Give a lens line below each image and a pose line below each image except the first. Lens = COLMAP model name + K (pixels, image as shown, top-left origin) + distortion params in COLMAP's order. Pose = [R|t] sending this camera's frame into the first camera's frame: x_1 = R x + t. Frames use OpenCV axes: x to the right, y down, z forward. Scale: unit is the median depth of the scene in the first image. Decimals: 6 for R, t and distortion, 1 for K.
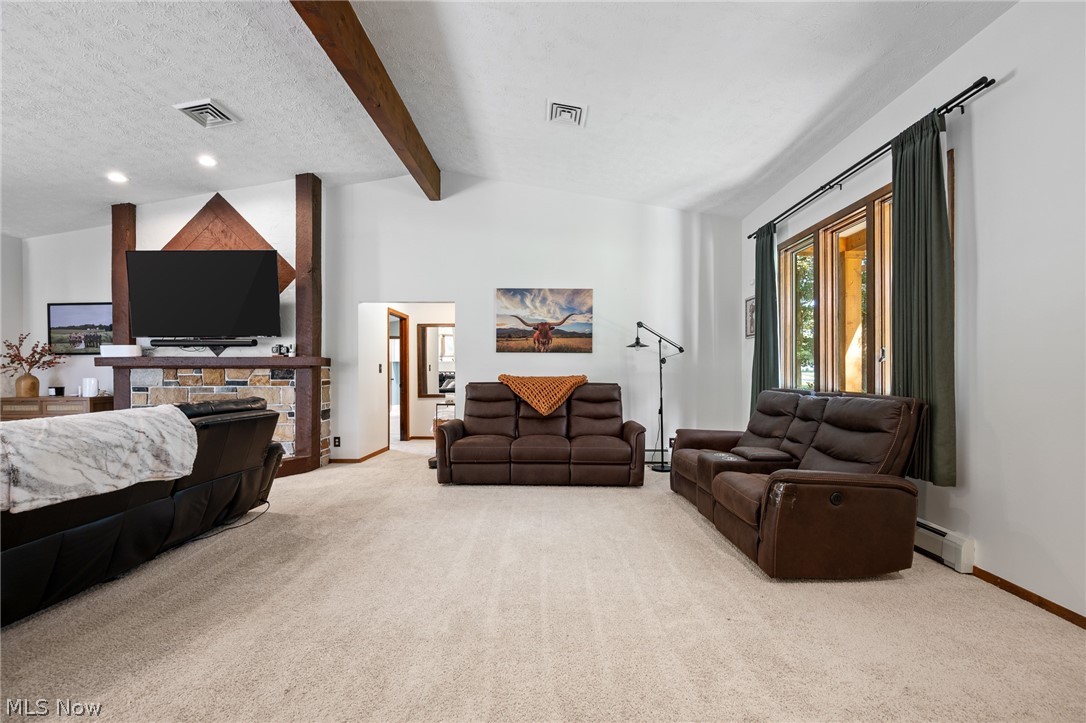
lens RADIAL K [[424.4, 0, 550.5], [0, 424.4, 373.3], [0, 0, 1]] dist [-0.006664, 0.000111]
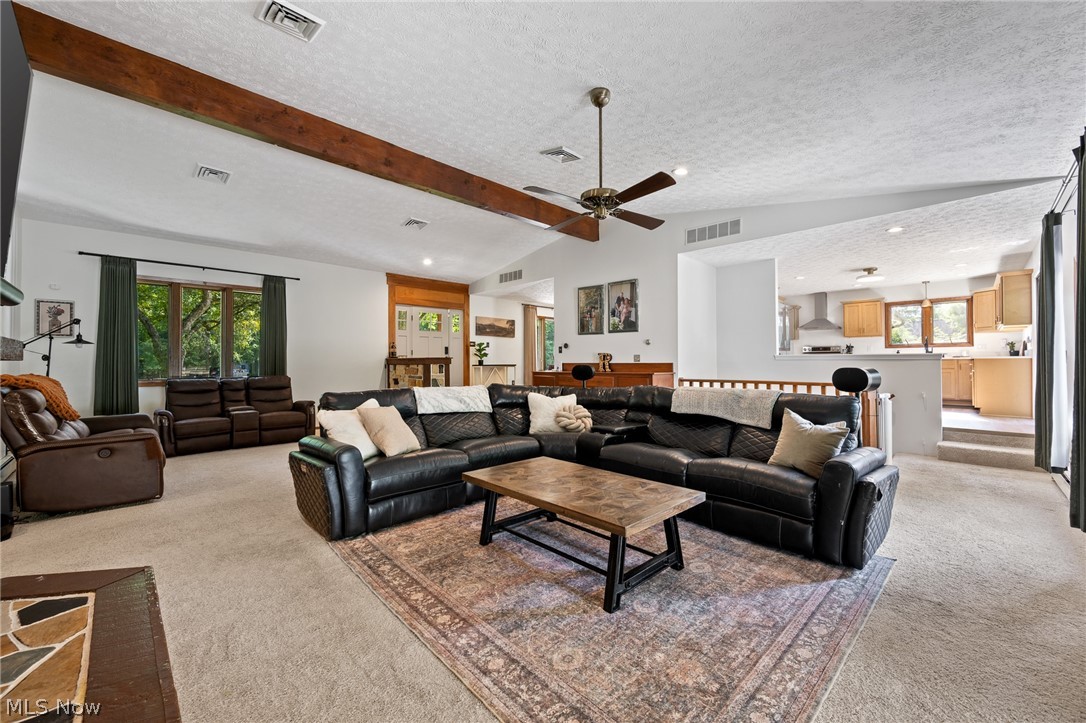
lens RADIAL K [[424.4, 0, 543.7], [0, 424.4, 357.7], [0, 0, 1]] dist [-0.006664, 0.000111]
pose [[-0.704427, 0.010927, 0.709692, -1.231166], [0.005532, 0.999936, -0.009905, -0.013322], [-0.709755, -0.003051, -0.704442, 0.896855]]
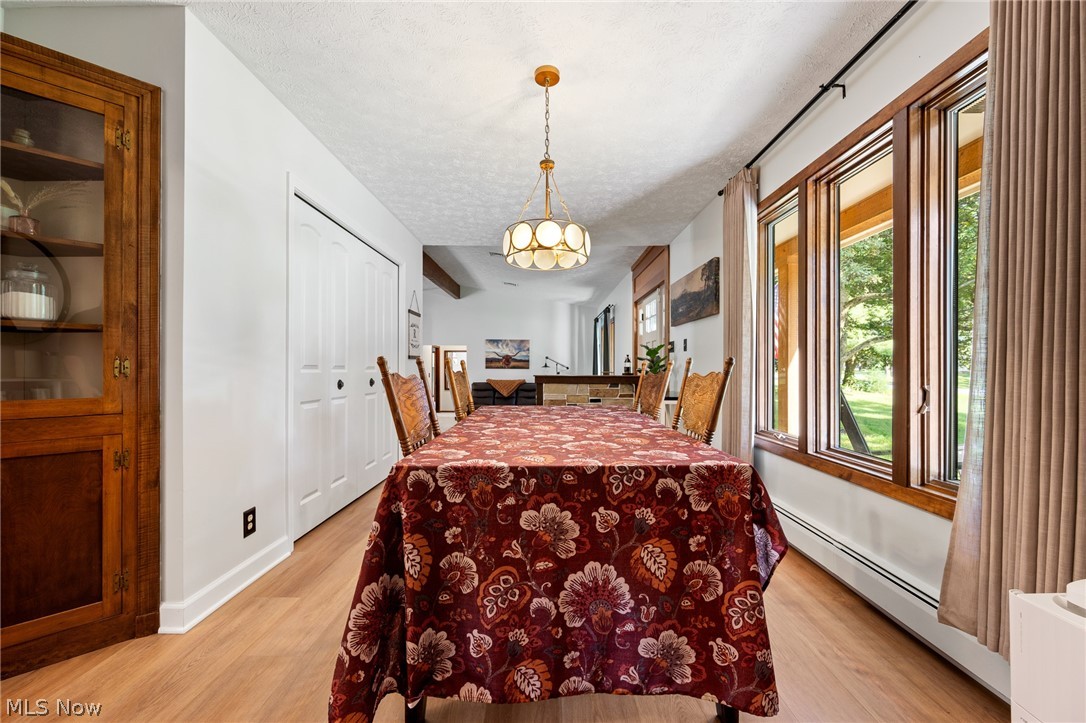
lens RADIAL K [[424.4, 0, 543.0], [0, 424.4, 367.5], [0, 0, 1]] dist [-0.006664, 0.000111]
pose [[0.999884, 0.001801, -0.015124, 0.219381], [-0.001869, 0.999988, -0.004463, -0.049975], [0.015116, 0.004491, 0.999876, -1.286297]]
